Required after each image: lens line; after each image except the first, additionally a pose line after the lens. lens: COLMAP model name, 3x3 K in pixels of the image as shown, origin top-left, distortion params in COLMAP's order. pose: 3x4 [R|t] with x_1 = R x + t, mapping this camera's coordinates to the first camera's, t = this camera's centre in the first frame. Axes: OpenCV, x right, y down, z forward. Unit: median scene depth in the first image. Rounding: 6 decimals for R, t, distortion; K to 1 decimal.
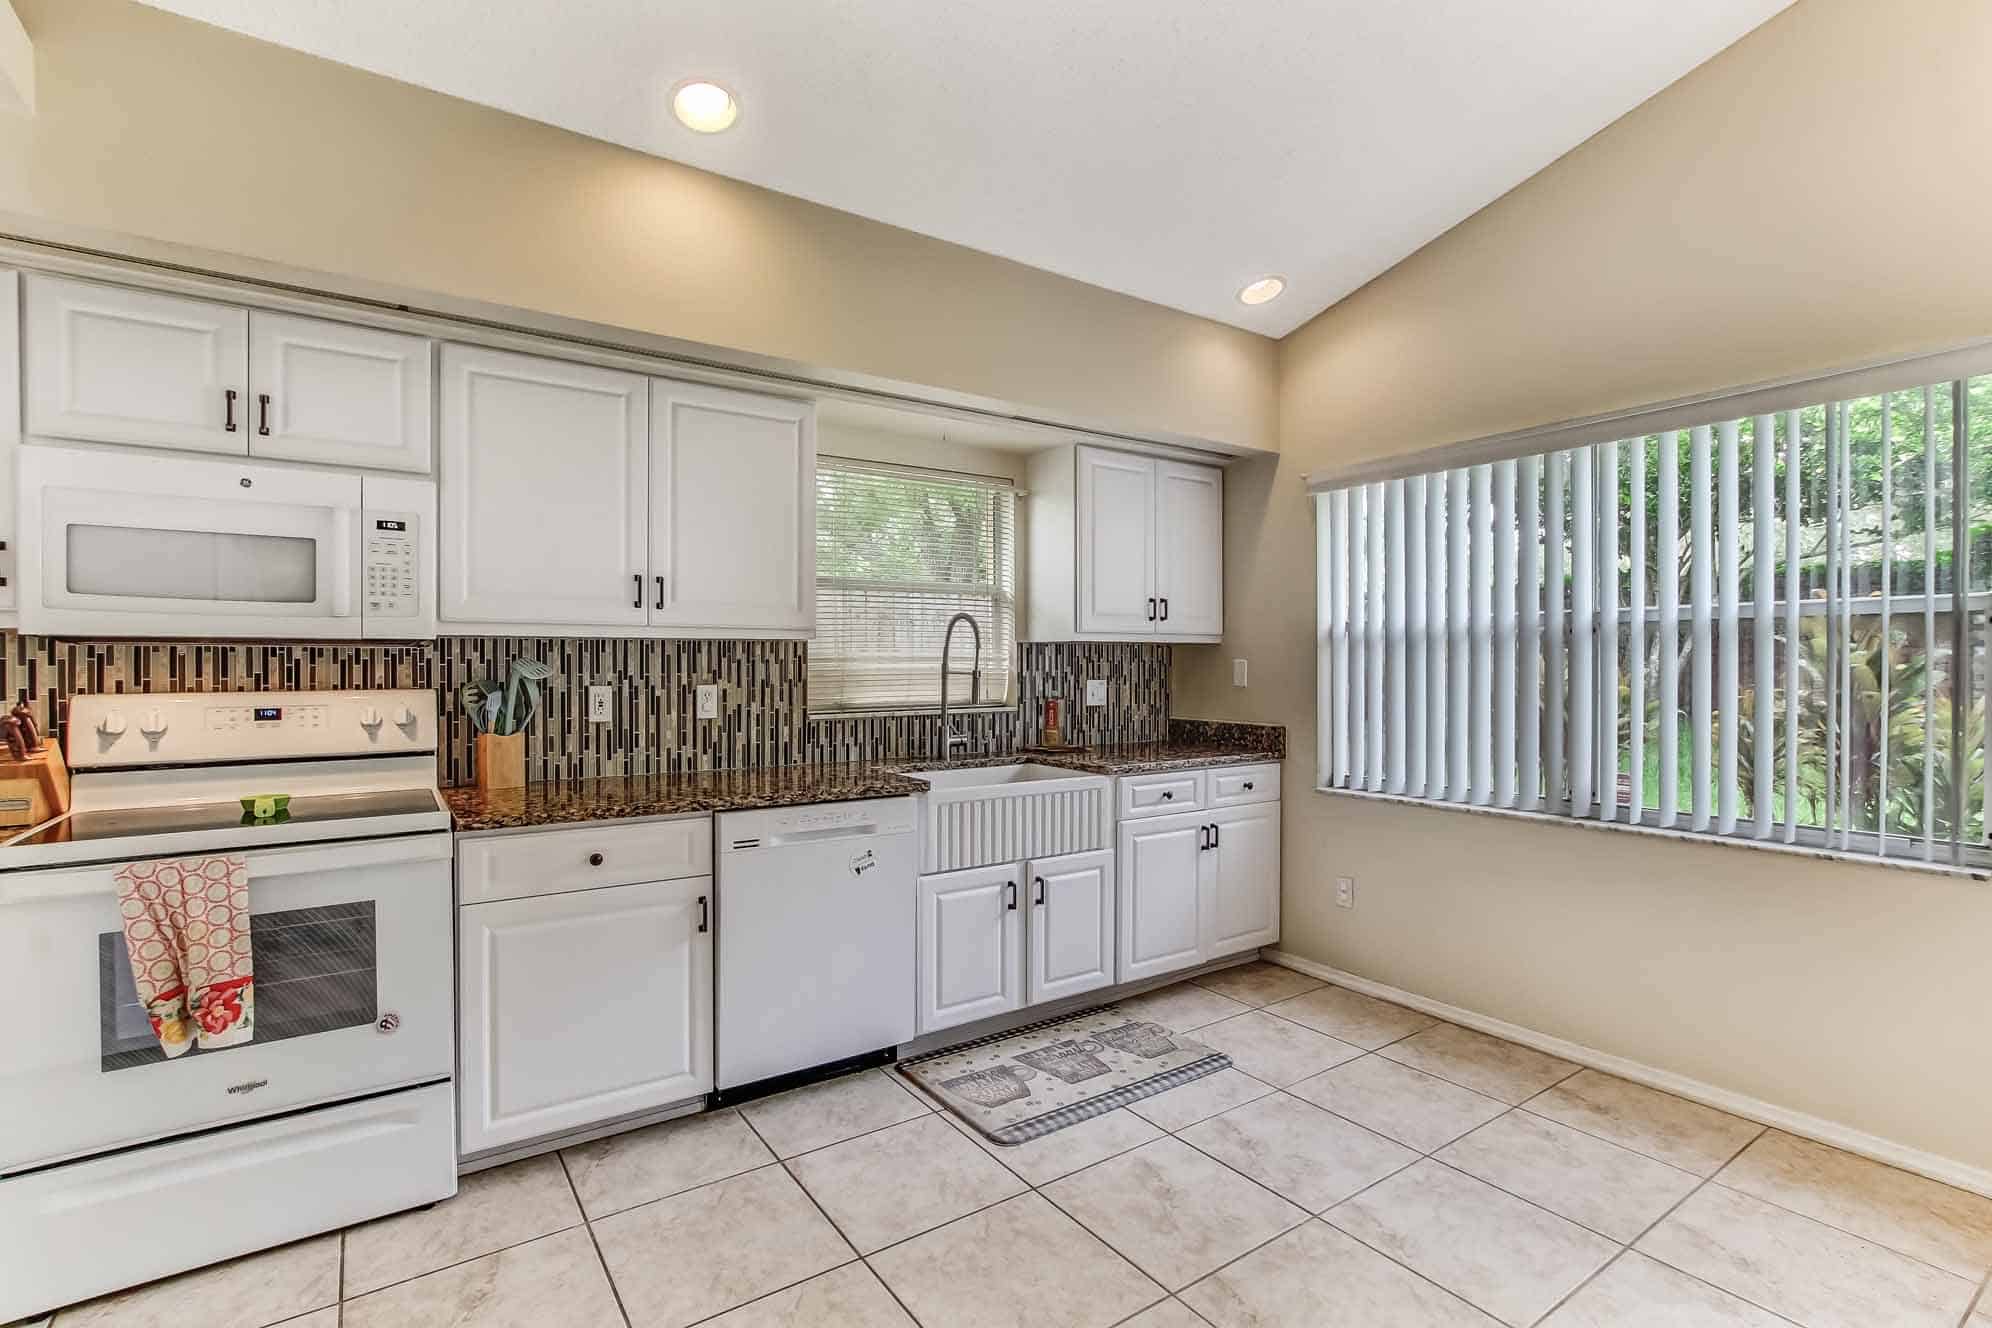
lens RADIAL K [[919.1, 0, 994.3], [0, 919.1, 669.8], [0, 0, 1]] dist [-0.013269, 0.001281]
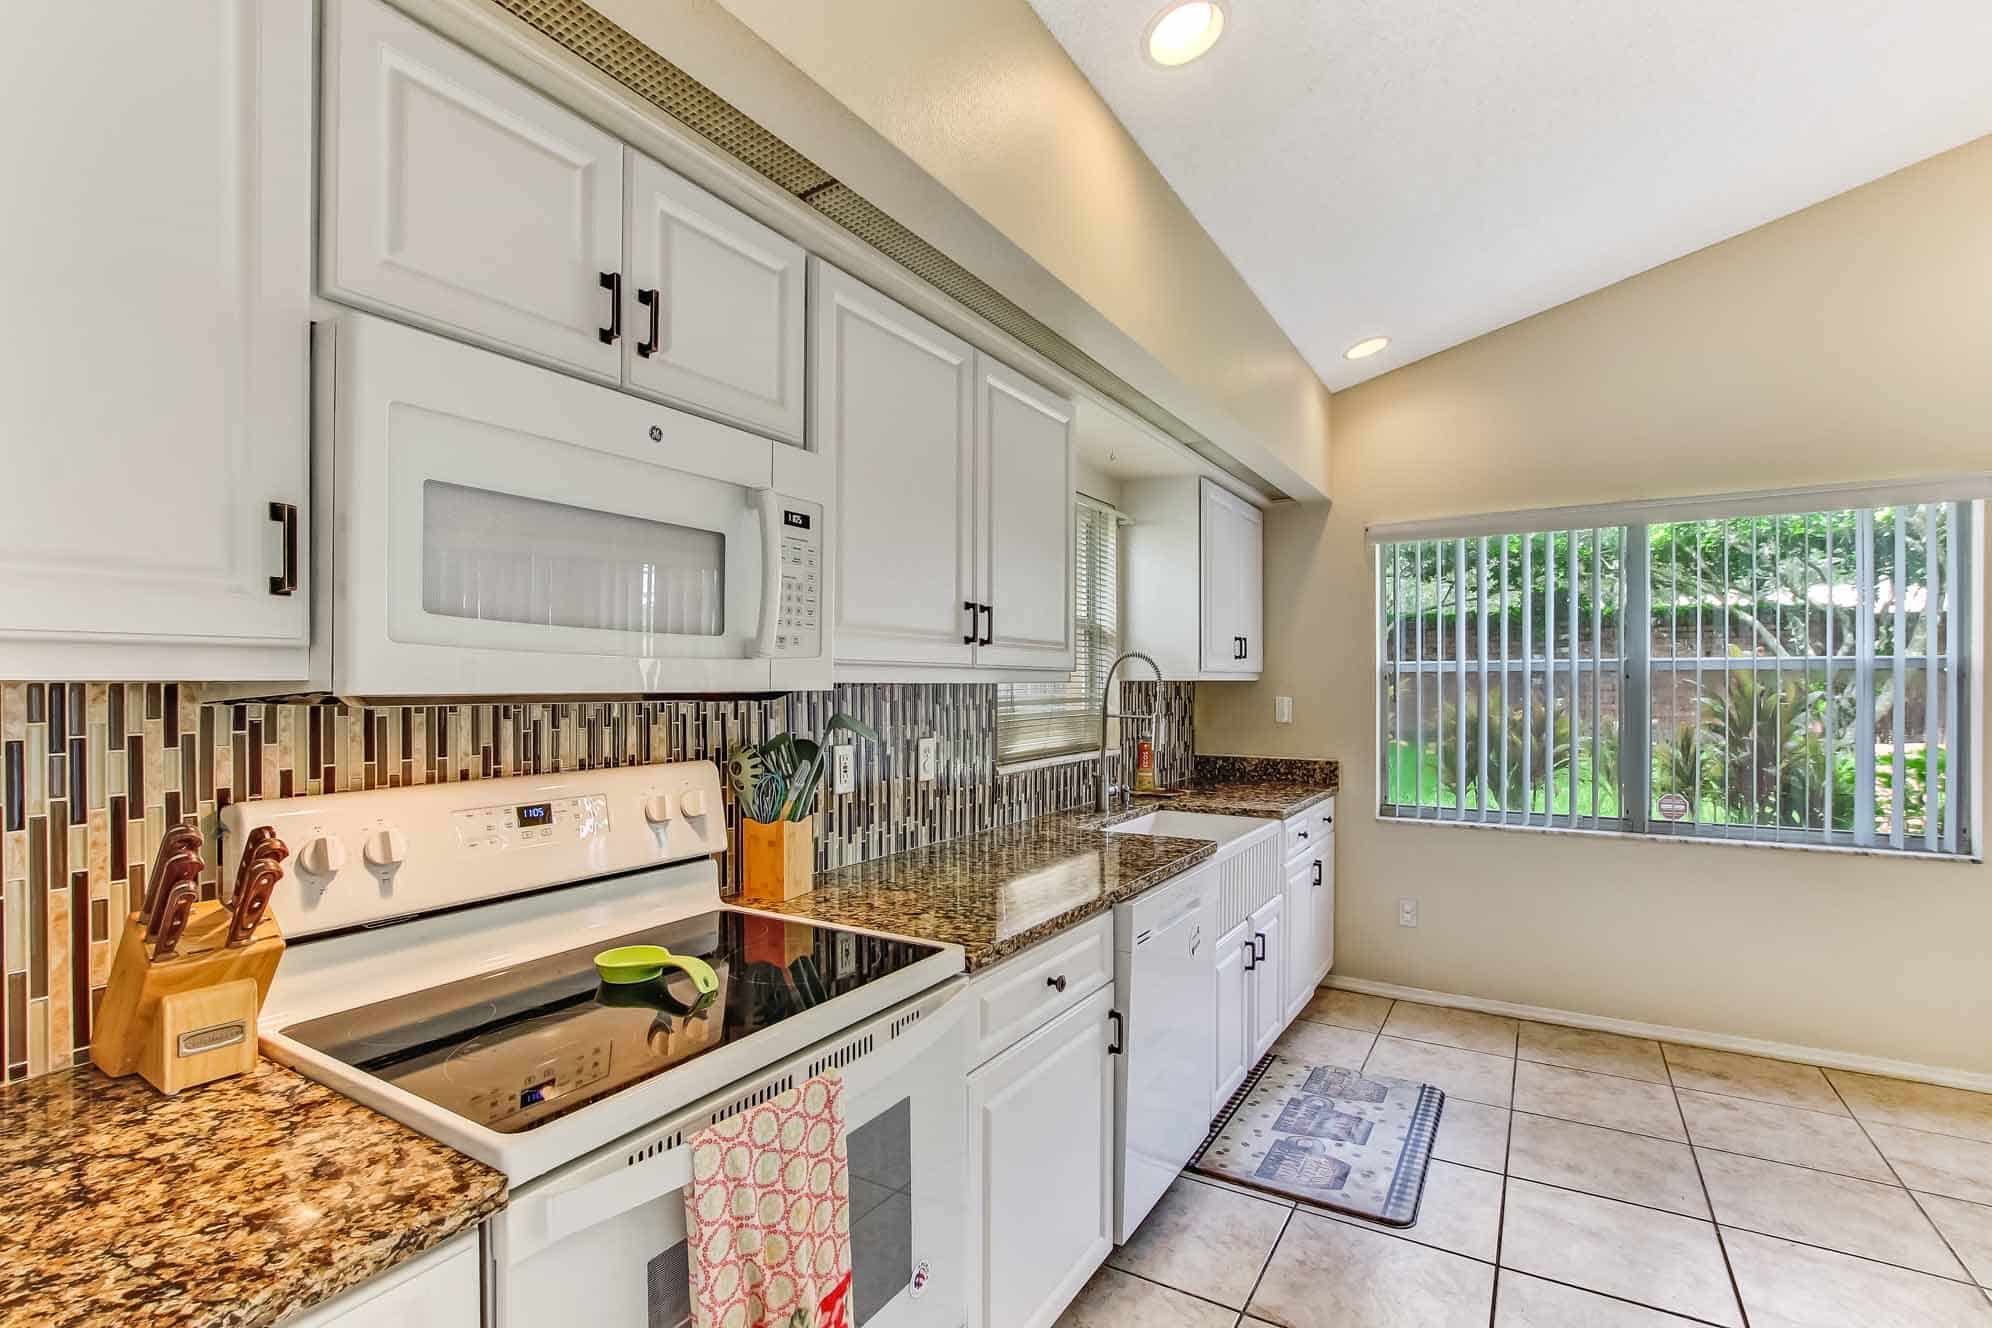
lens RADIAL K [[919.6, 0, 1000.2], [0, 919.6, 687.9], [0, 0, 1]] dist [-0.012136, 0.000996]
pose [[0.911405, -0.001757, 0.411507, -0.611301], [0.003893, 0.999983, -0.004351, -0.025143], [-0.411492, 0.005567, 0.911396, 0.255806]]
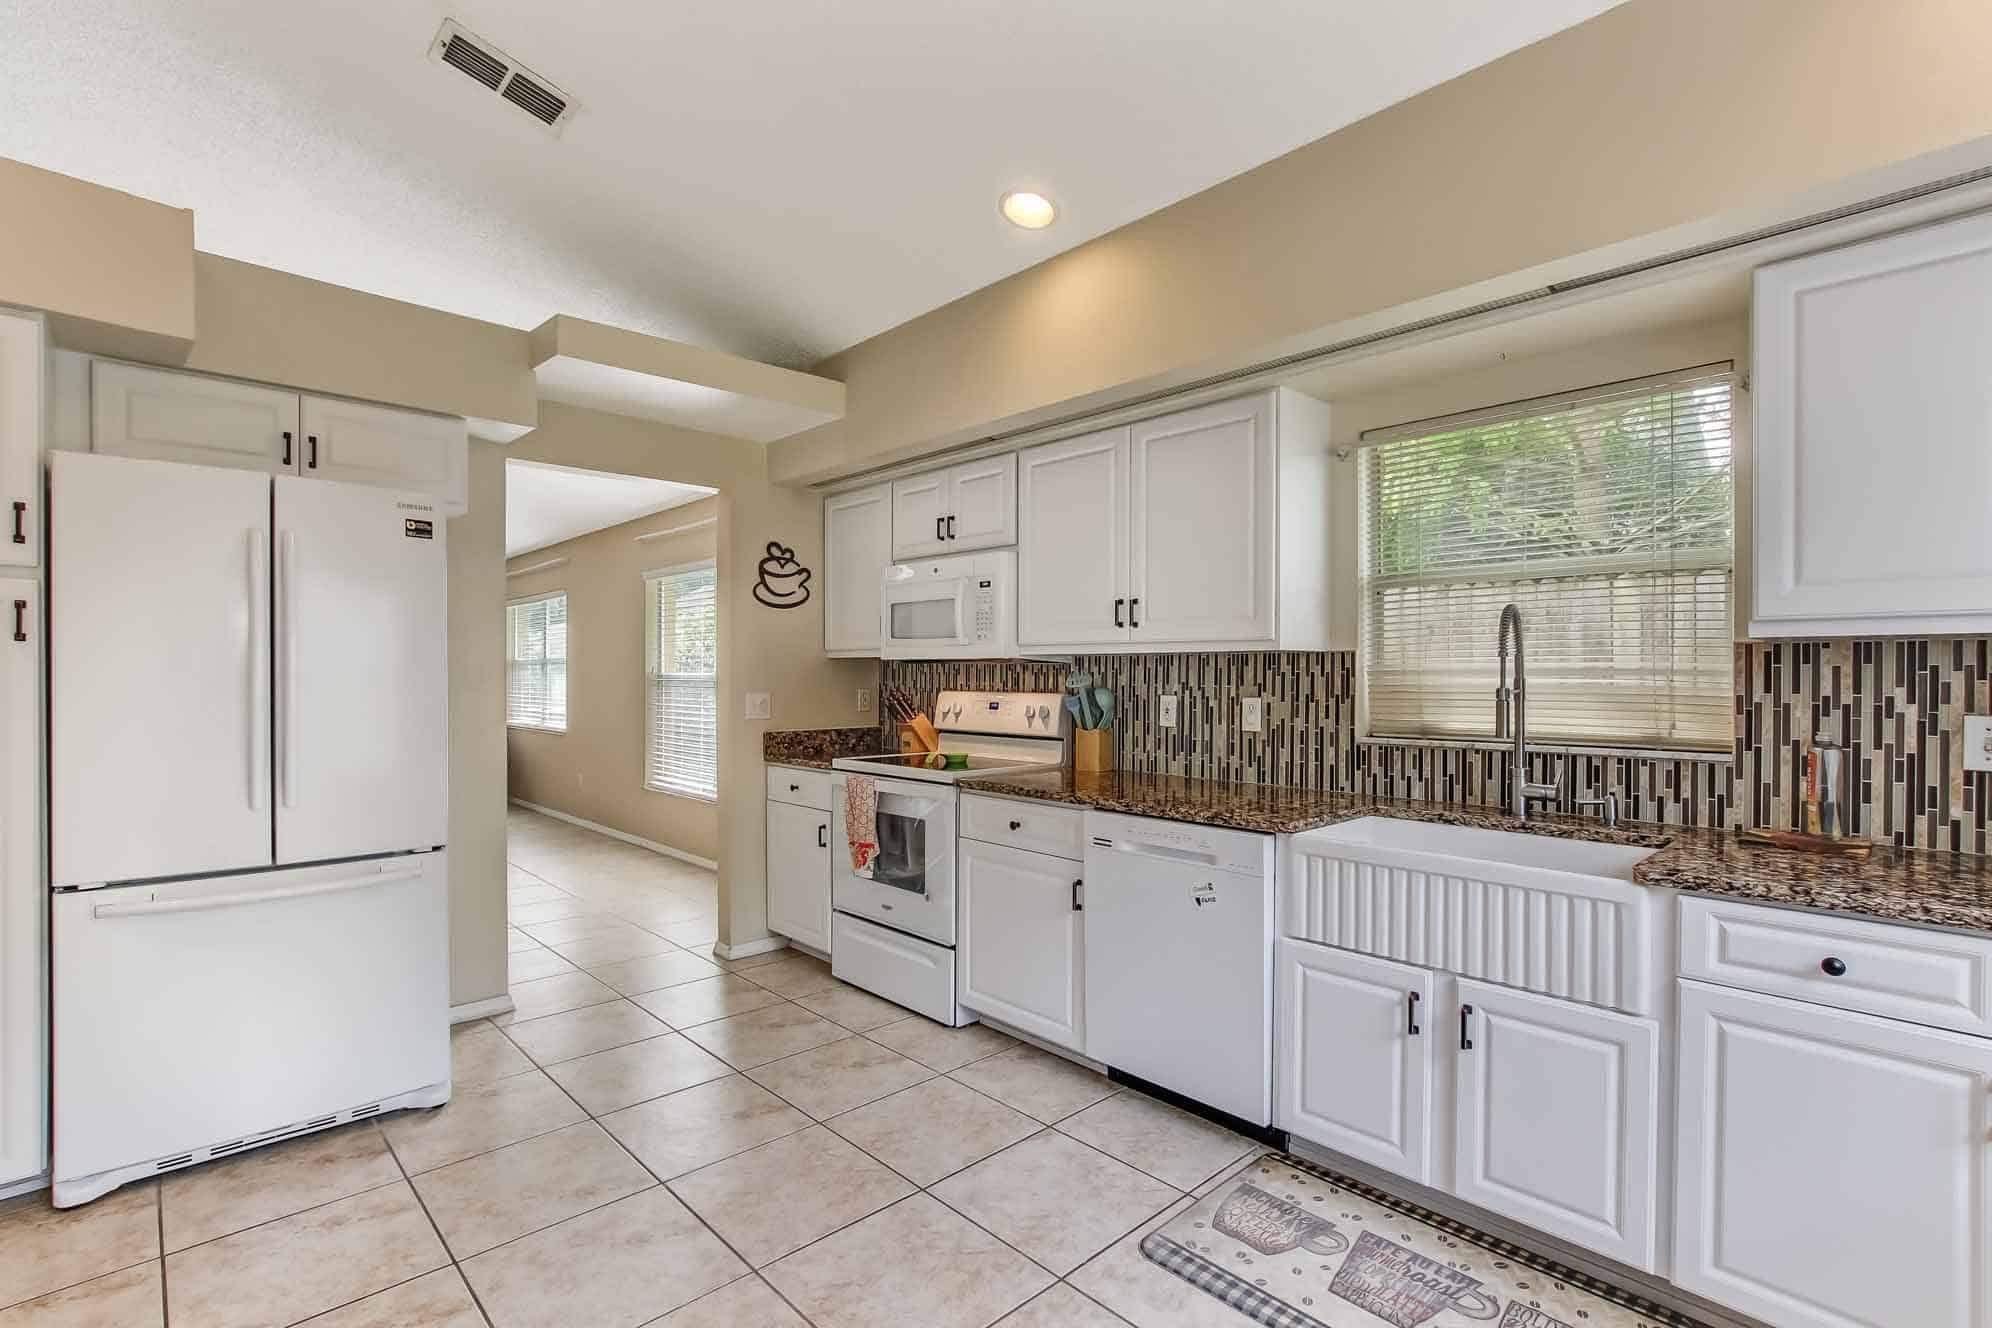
lens RADIAL K [[919.6, 0, 1000.2], [0, 919.6, 687.9], [0, 0, 1]] dist [-0.012136, 0.000996]
pose [[0.161956, 0.016236, -0.986664, 0.659366], [-0.011161, 0.999831, 0.014620, -0.005979], [0.986735, 0.008644, 0.162110, 0.594722]]
